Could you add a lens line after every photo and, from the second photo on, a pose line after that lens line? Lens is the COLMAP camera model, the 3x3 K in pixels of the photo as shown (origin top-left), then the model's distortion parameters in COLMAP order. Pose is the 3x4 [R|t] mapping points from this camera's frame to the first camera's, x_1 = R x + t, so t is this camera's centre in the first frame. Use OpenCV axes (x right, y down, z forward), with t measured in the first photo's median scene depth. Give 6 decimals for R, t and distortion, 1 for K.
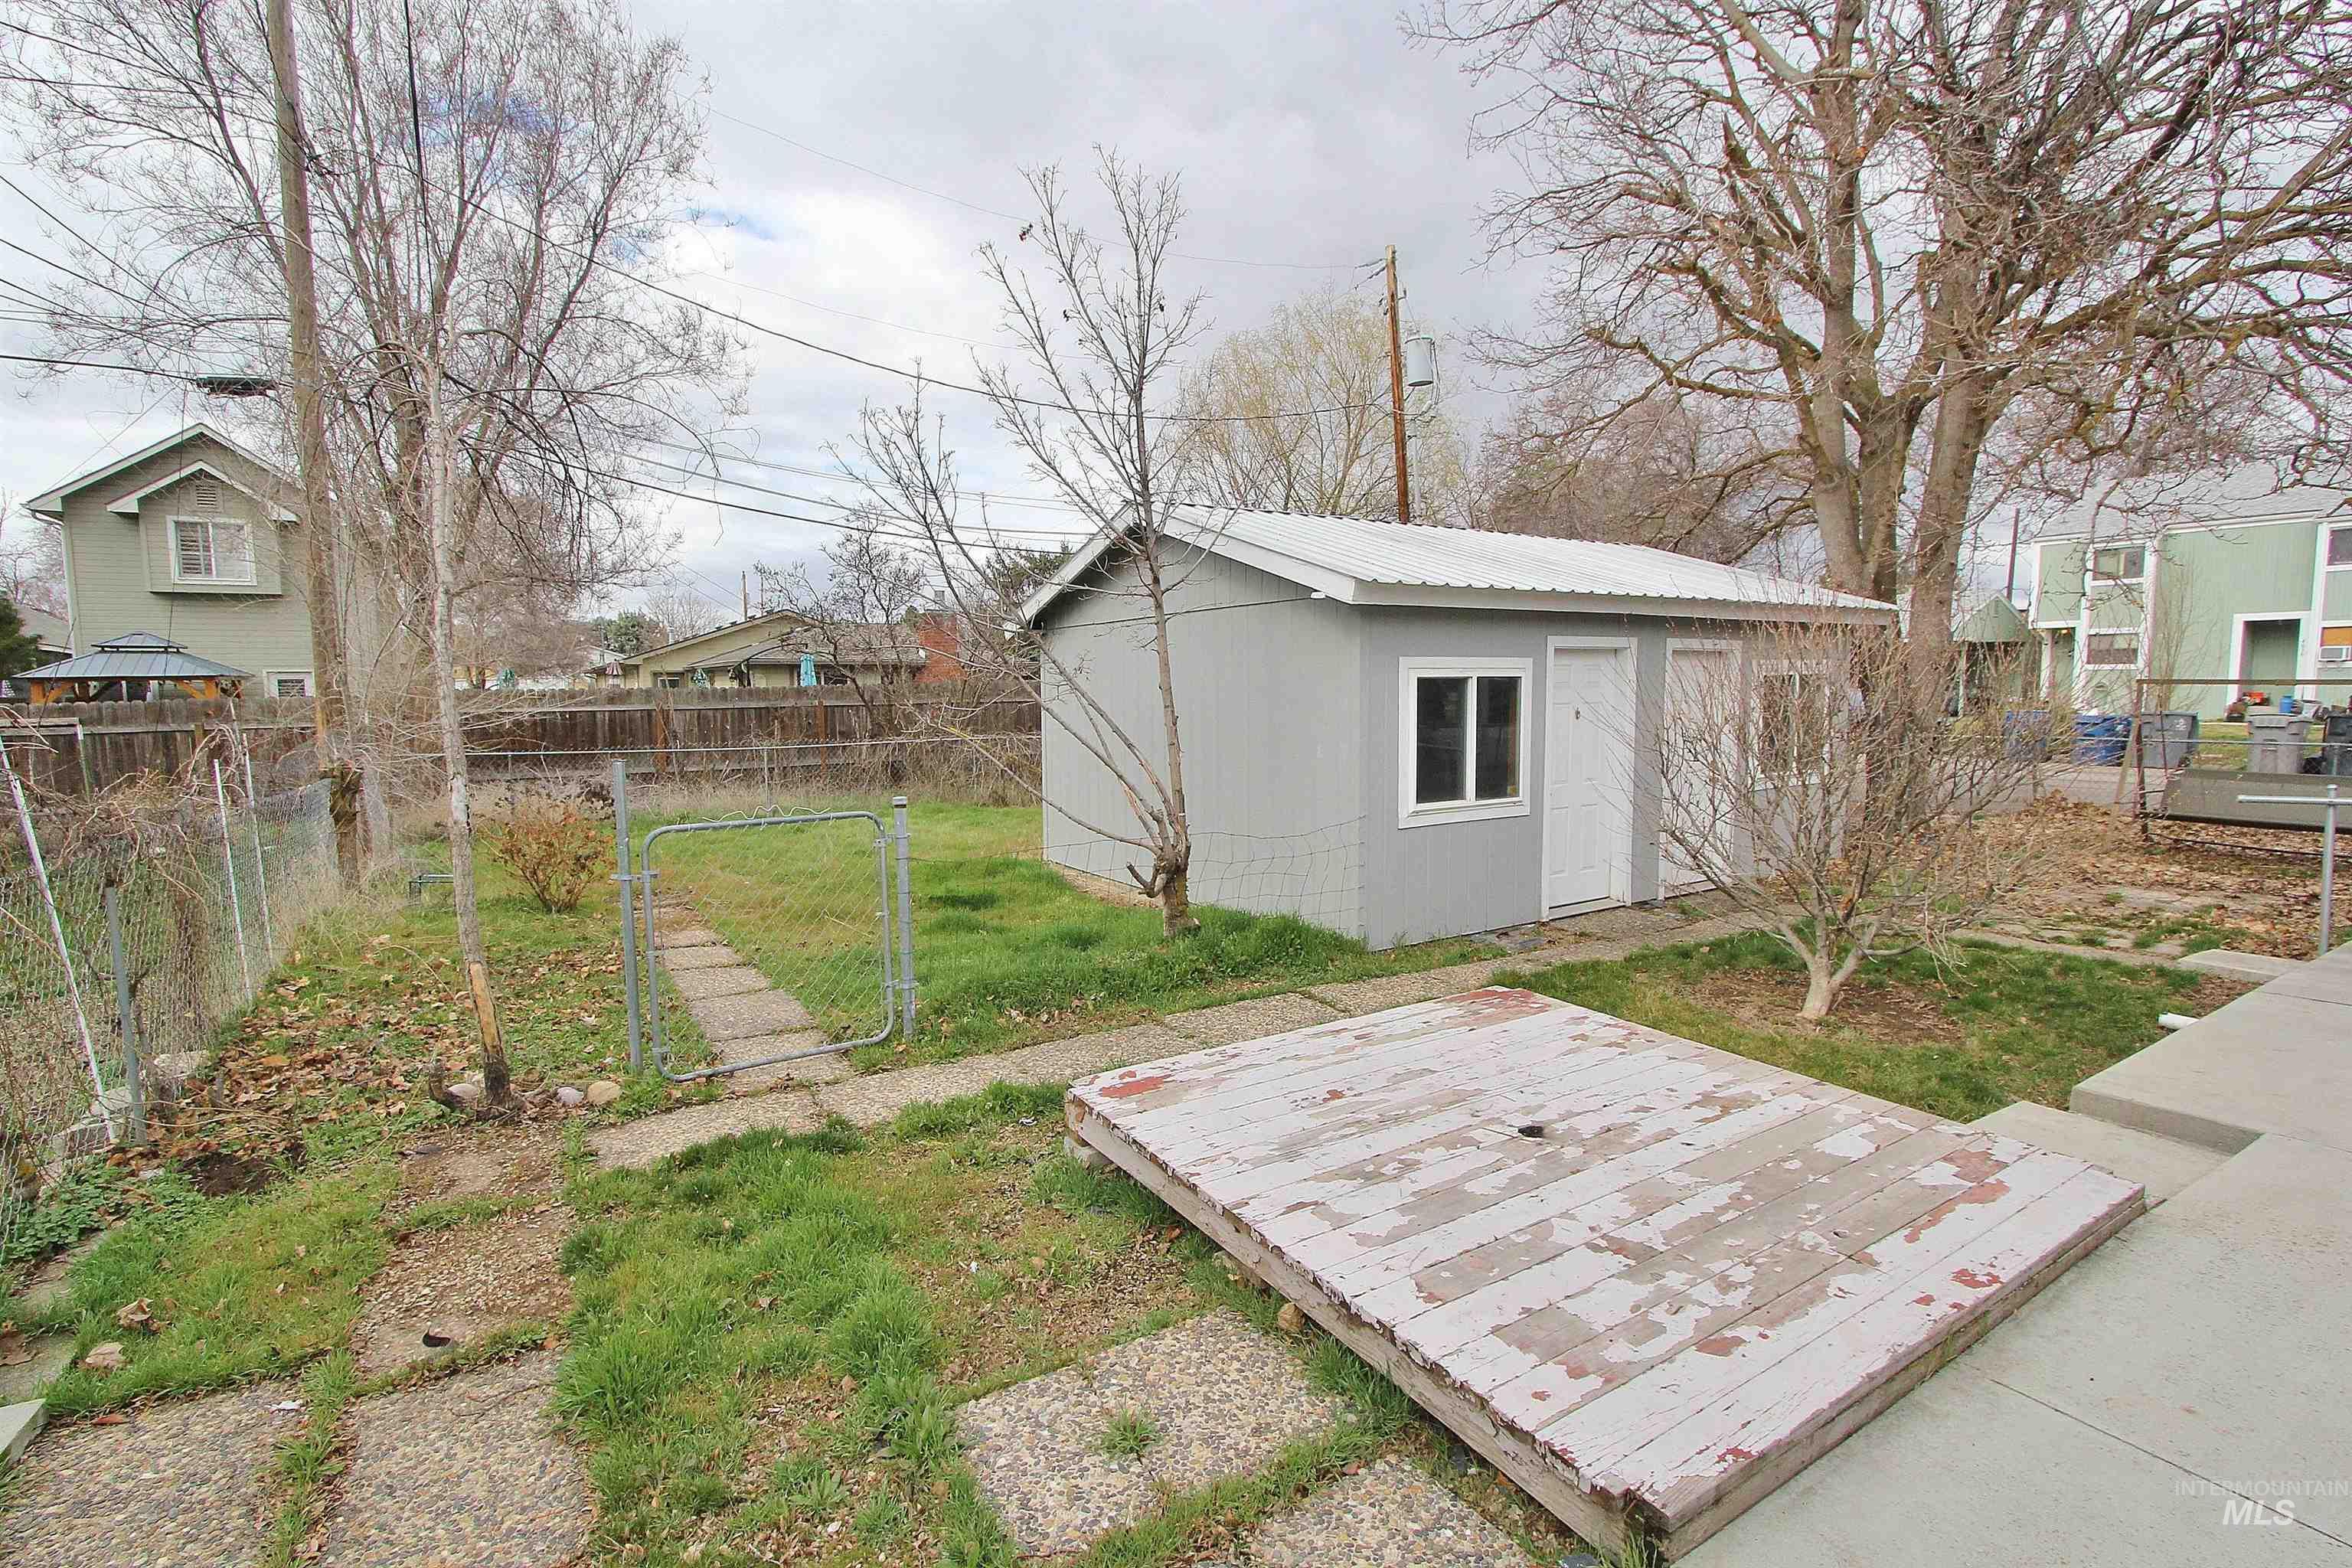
lens RADIAL K [[1085.6, 0, 1173.3], [0, 1085.6, 786.7], [0, 0, 1]] dist [-0.016804, 0.002975]
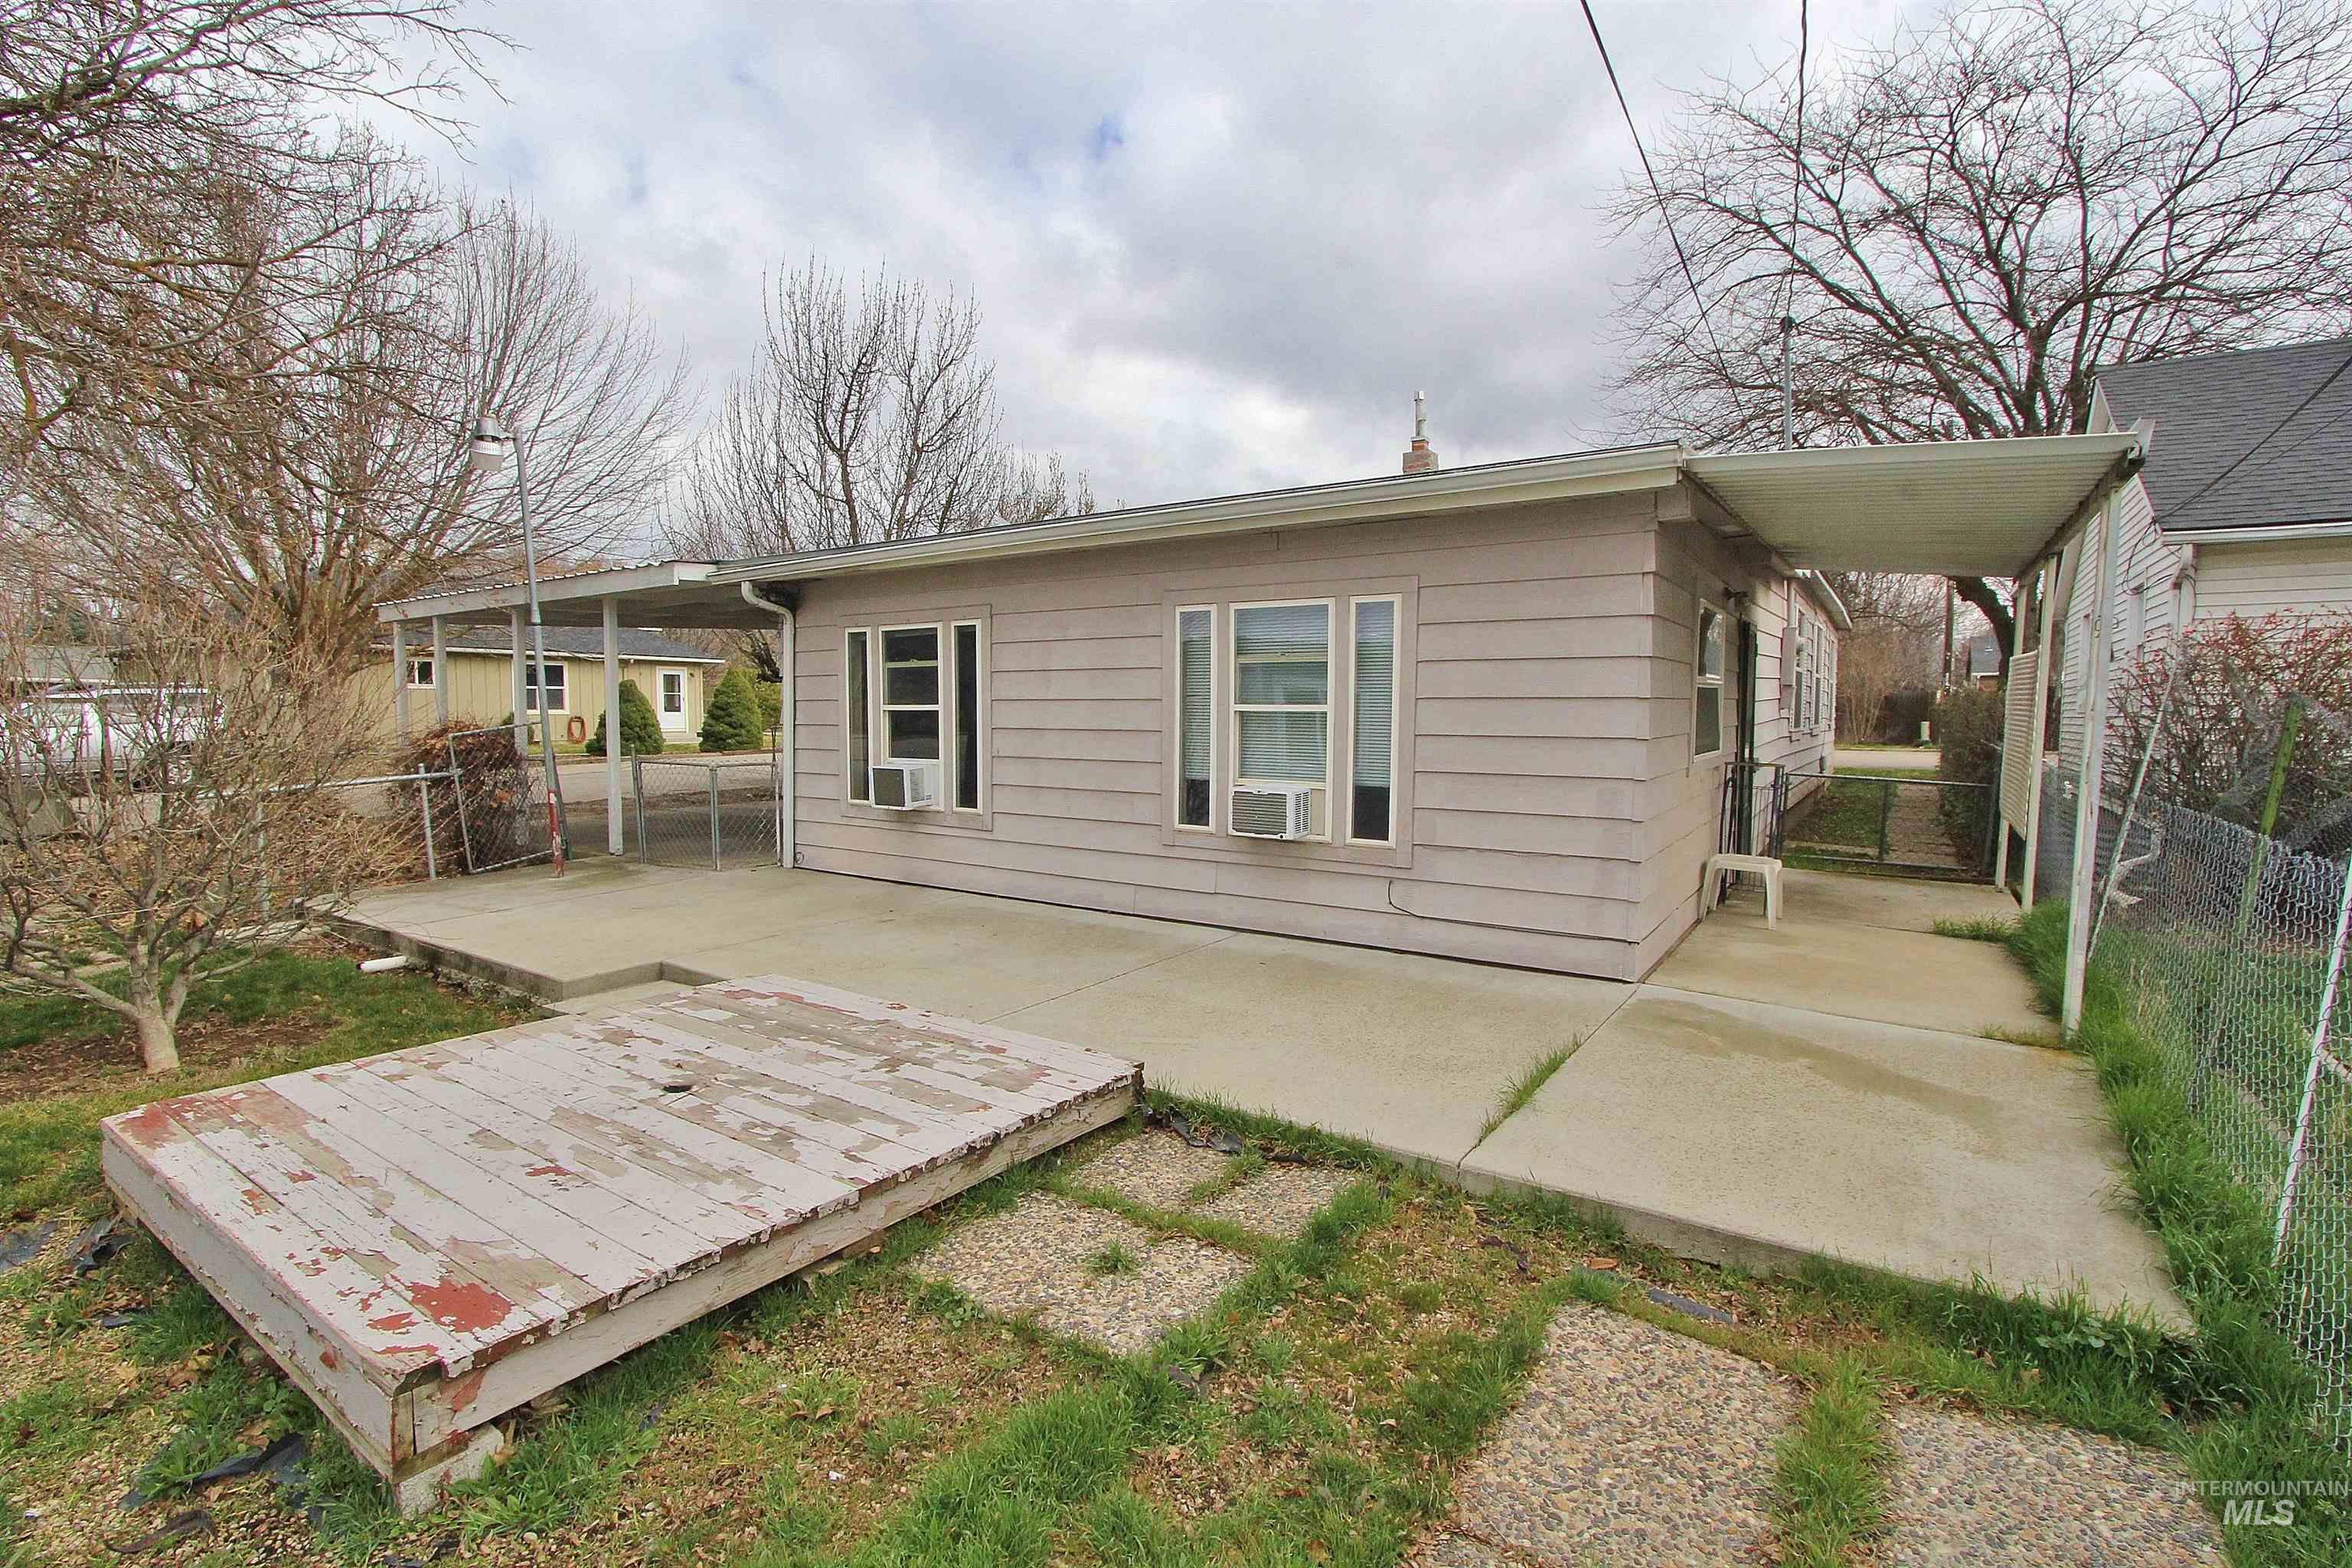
lens RADIAL K [[1085.6, 0, 1167.3], [0, 1085.6, 786.7], [0, 0, 1]] dist [-0.016804, 0.002975]
pose [[-0.406796, -0.050678, 0.912112, -0.838309], [0.089948, 0.991386, 0.095198, -0.029535], [-0.909080, 0.120769, -0.398733, 0.995002]]
